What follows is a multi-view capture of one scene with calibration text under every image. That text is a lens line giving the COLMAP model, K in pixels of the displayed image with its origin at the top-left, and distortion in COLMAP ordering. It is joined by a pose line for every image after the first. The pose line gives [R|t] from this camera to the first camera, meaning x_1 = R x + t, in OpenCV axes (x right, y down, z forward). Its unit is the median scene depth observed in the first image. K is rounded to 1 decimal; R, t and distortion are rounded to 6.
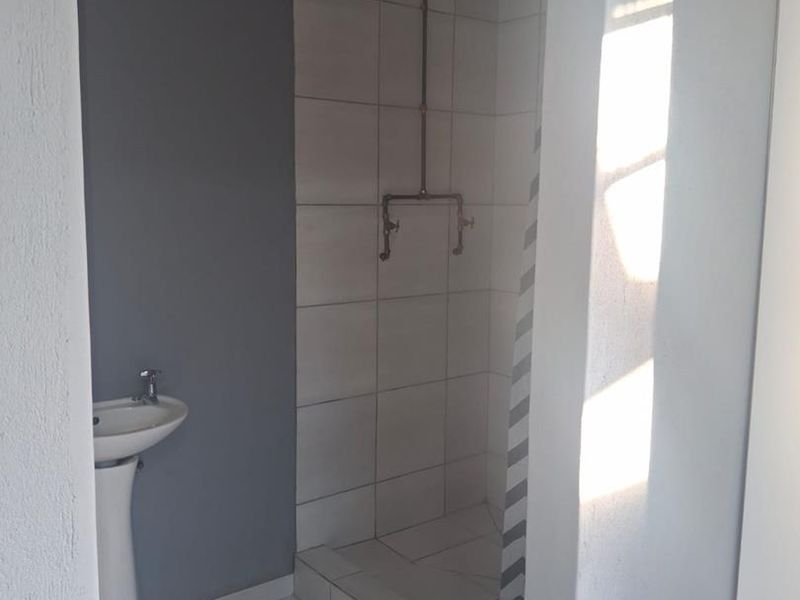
lens RADIAL K [[777.5, 0, 400.0], [0, 777.5, 300.0], [0, 0, 1]] dist [0.001188, -0.000320]
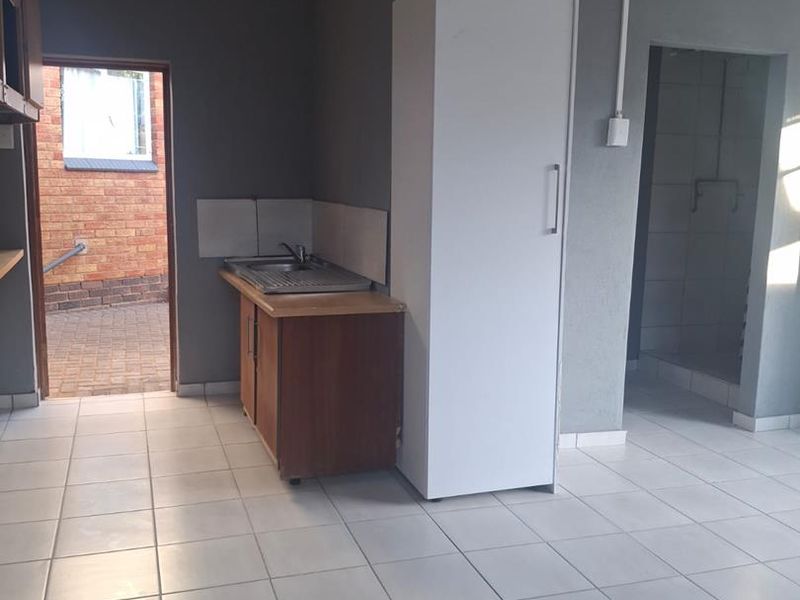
lens RADIAL K [[777.5, 0, 400.0], [0, 777.5, 300.0], [0, 0, 1]] dist [0.001188, -0.000320]
pose [[0.939099, 0.062807, -0.337859, -0.039088], [-0.057939, 0.998020, 0.024485, 0.167880], [0.338728, -0.003418, 0.940878, -1.131456]]
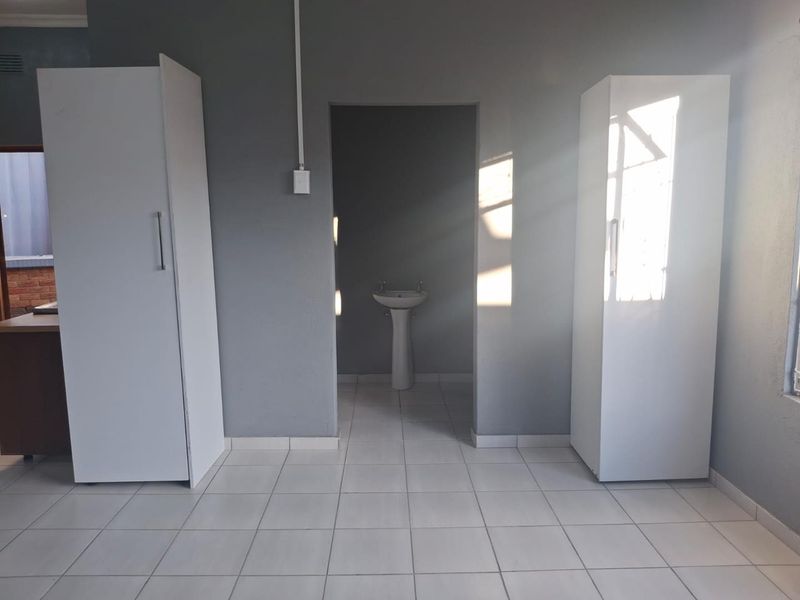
lens RADIAL K [[567.6, 0, 400.0], [0, 567.6, 300.0], [0, 0, 1]] dist [0.069588, -0.094881]
pose [[0.789083, 0.058940, -0.611453, 0.703437], [-0.061690, 0.997958, 0.016584, 0.098834], [0.611181, 0.024634, 0.791107, -0.541297]]
